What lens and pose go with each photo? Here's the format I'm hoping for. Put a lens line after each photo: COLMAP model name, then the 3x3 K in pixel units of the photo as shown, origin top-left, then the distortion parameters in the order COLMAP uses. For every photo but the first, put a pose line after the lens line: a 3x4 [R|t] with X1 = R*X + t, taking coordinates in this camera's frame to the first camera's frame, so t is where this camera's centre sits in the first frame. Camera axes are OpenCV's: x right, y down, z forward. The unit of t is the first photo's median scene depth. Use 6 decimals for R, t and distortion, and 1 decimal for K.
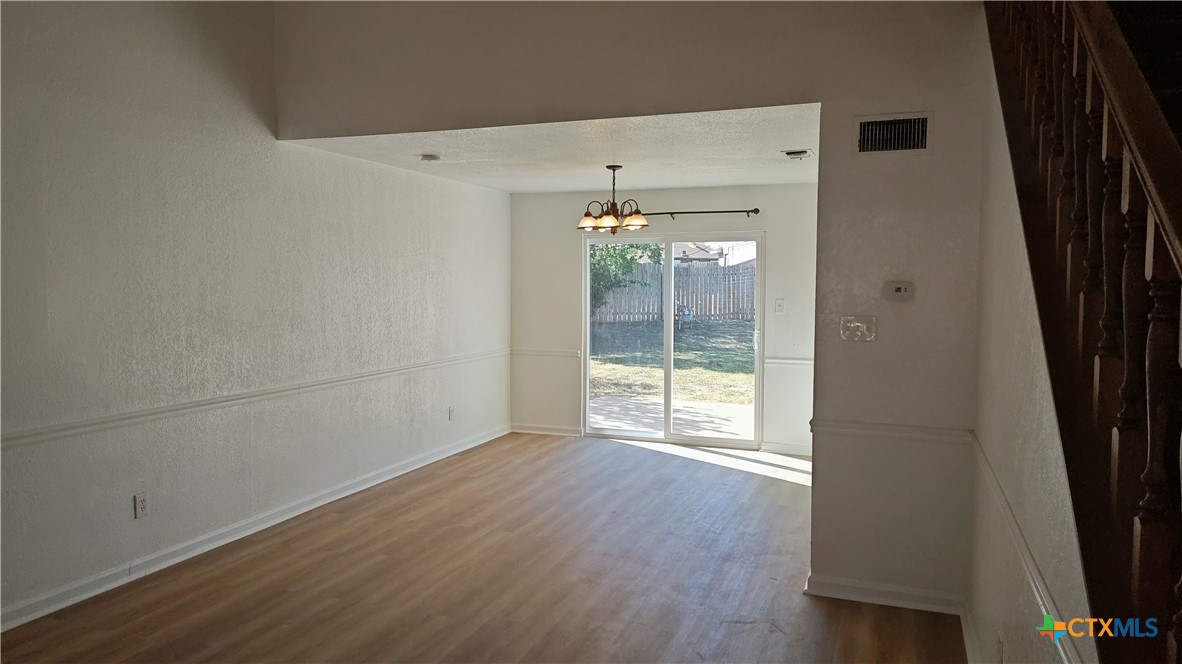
lens RADIAL K [[798.3, 0, 582.8], [0, 798.3, 319.6], [0, 0, 1]] dist [0.043837, -0.052155]
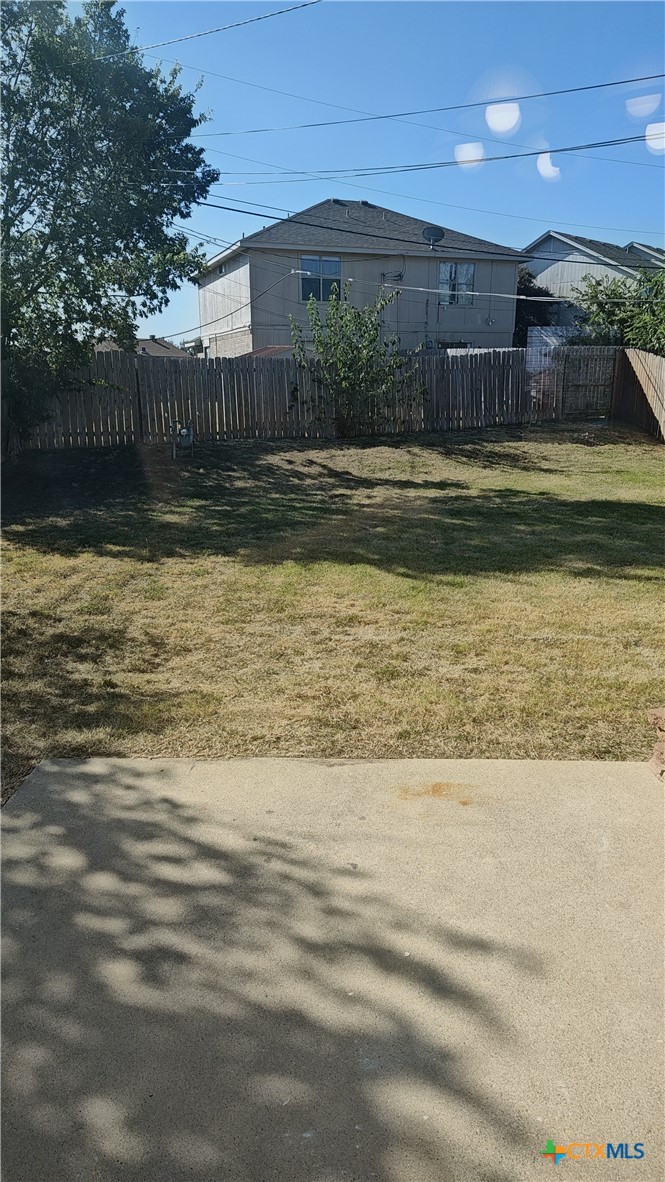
lens RADIAL K [[798.3, 0, 335.4], [0, 798.3, 595.7], [0, 0, 1]] dist [0.043837, -0.052155]
pose [[0.939620, -0.097162, 0.328137, 0.067930], [0.025510, 0.976067, 0.215969, -0.052048], [-0.341268, -0.194558, 0.919610, 1.107944]]
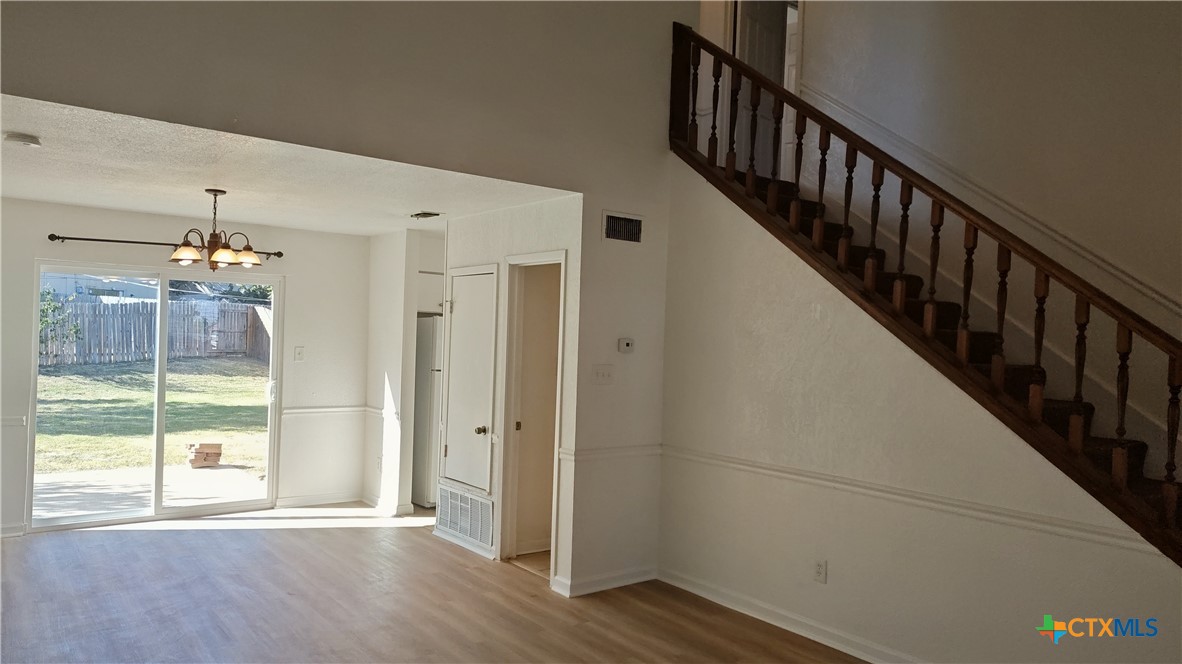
lens RADIAL K [[798.3, 0, 589.2], [0, 798.3, 339.5], [0, 0, 1]] dist [0.043837, -0.052155]
pose [[0.514941, 0.008473, 0.857184, -0.408507], [0.014302, 0.999727, -0.018474, -0.011786], [-0.857106, 0.021772, 0.514680, 0.196253]]
